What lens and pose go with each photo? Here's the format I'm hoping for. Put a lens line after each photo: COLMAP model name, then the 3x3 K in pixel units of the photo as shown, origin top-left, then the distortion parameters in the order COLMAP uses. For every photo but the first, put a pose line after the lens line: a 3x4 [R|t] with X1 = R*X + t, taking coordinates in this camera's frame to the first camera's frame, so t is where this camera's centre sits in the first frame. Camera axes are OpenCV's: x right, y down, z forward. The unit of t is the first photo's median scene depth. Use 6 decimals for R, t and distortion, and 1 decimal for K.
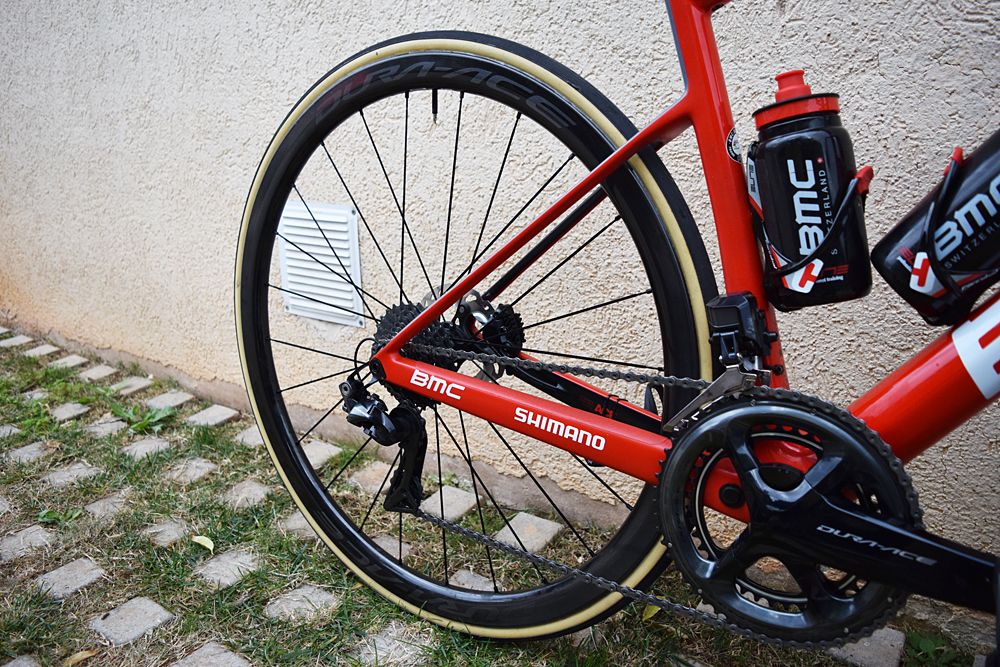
lens RADIAL K [[768.0, 0, 502.2], [0, 768.0, 325.4], [0, 0, 1]] dist [-0.102624, 0.026746]
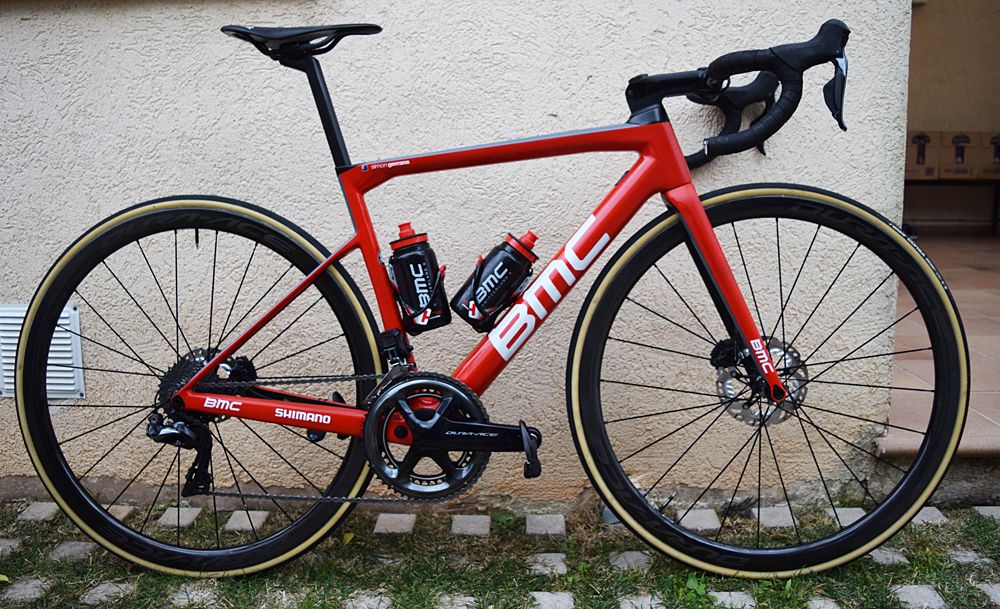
lens RADIAL K [[802.1, 0, 471.0], [0, 802.1, 277.2], [0, 0, 1]] dist [-0.095094, 0.010685]
pose [[0.851553, -0.058483, 0.520997, -0.534948], [0.141325, 0.982578, -0.120694, 0.094578], [-0.504862, 0.176407, 0.844982, -0.816788]]
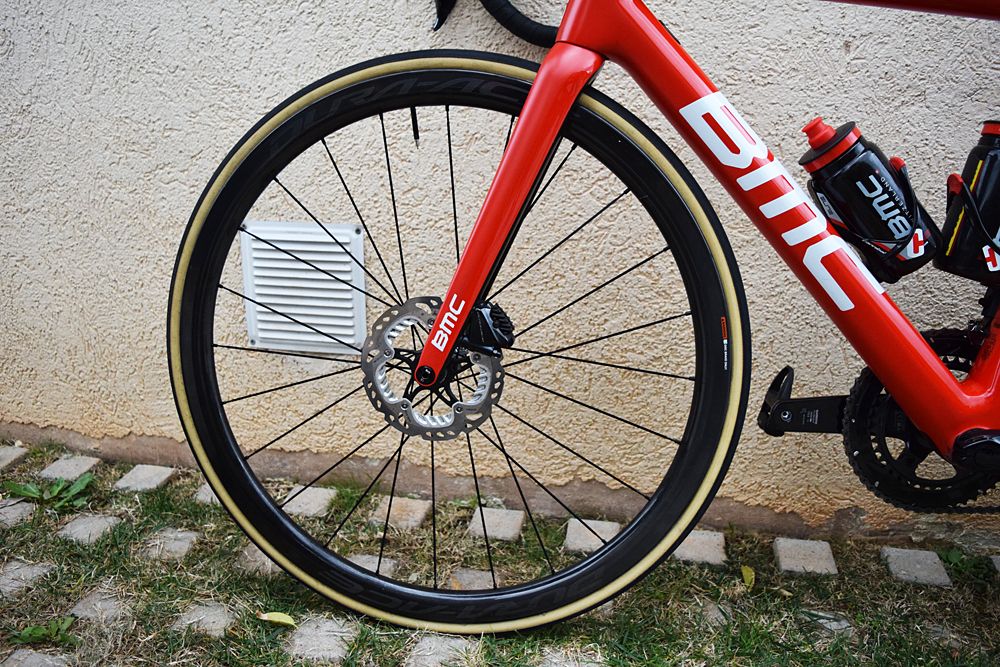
lens RADIAL K [[768.0, 0, 518.2], [0, 768.0, 329.7], [0, 0, 1]] dist [-0.102624, 0.026746]
pose [[0.916487, -0.084360, 0.391068, -0.664879], [0.087043, 0.996145, 0.010896, -0.038910], [-0.390480, 0.024054, 0.920297, 0.132771]]
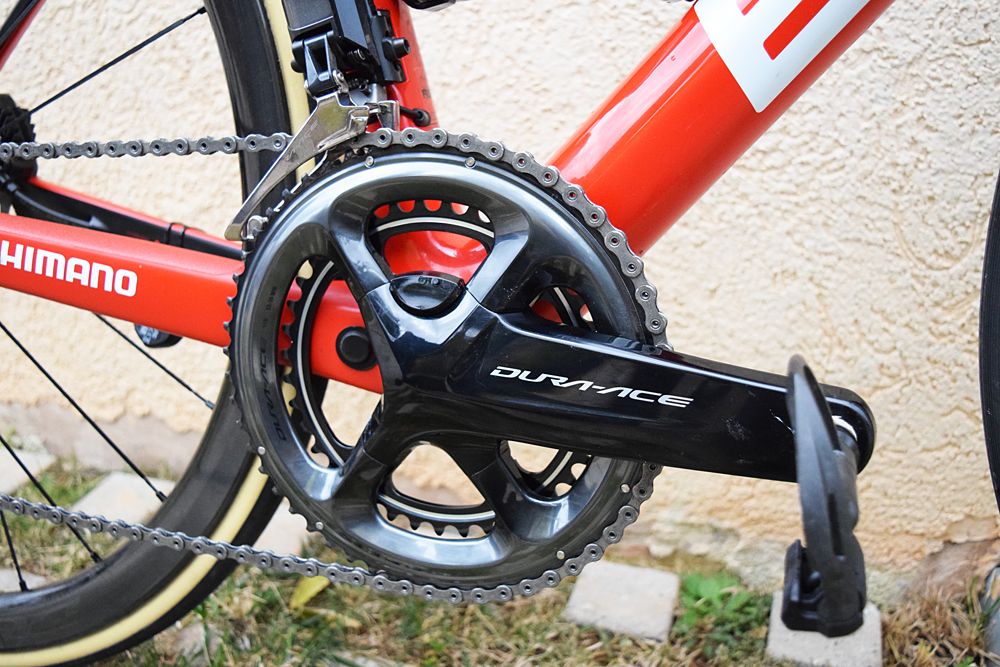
lens RADIAL K [[950.4, 0, 492.2], [0, 950.4, 322.5], [0, 0, 1]] dist [-0.076261, 0.000000]
pose [[0.956172, -0.067076, 0.285019, 0.177595], [0.056308, 0.997362, 0.045817, 0.159941], [-0.287340, -0.027760, 0.957426, 0.261406]]
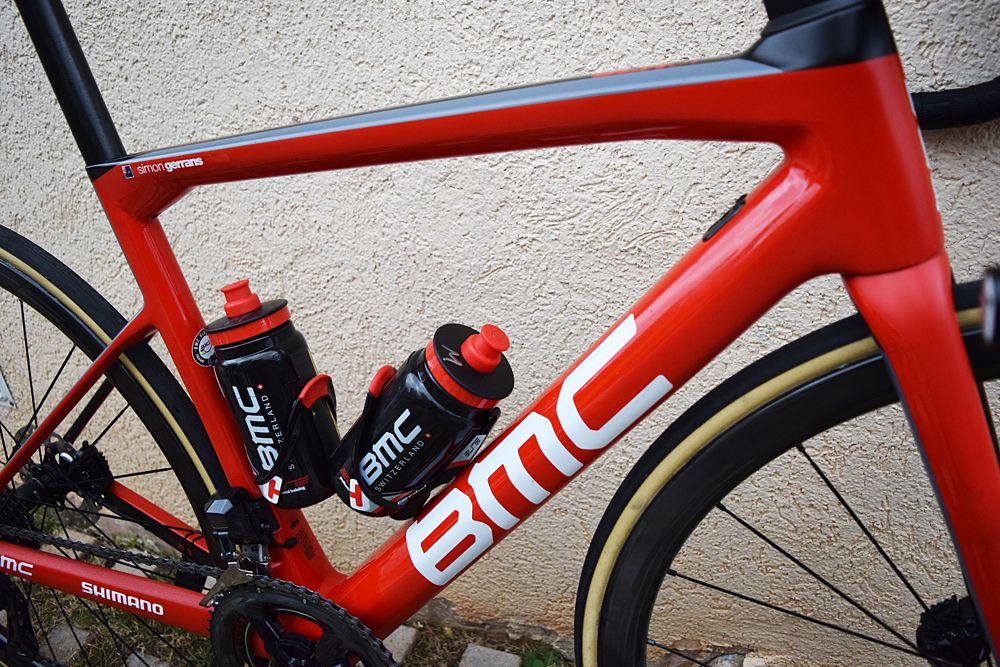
lens RADIAL K [[768.0, 0, 488.1], [0, 768.0, 334.7], [0, 0, 1]] dist [-0.102624, 0.026746]
pose [[0.967297, -0.158465, 0.198055, 0.410795], [0.121028, 0.974558, 0.188652, -0.345681], [-0.222911, -0.158512, 0.961865, -0.034804]]
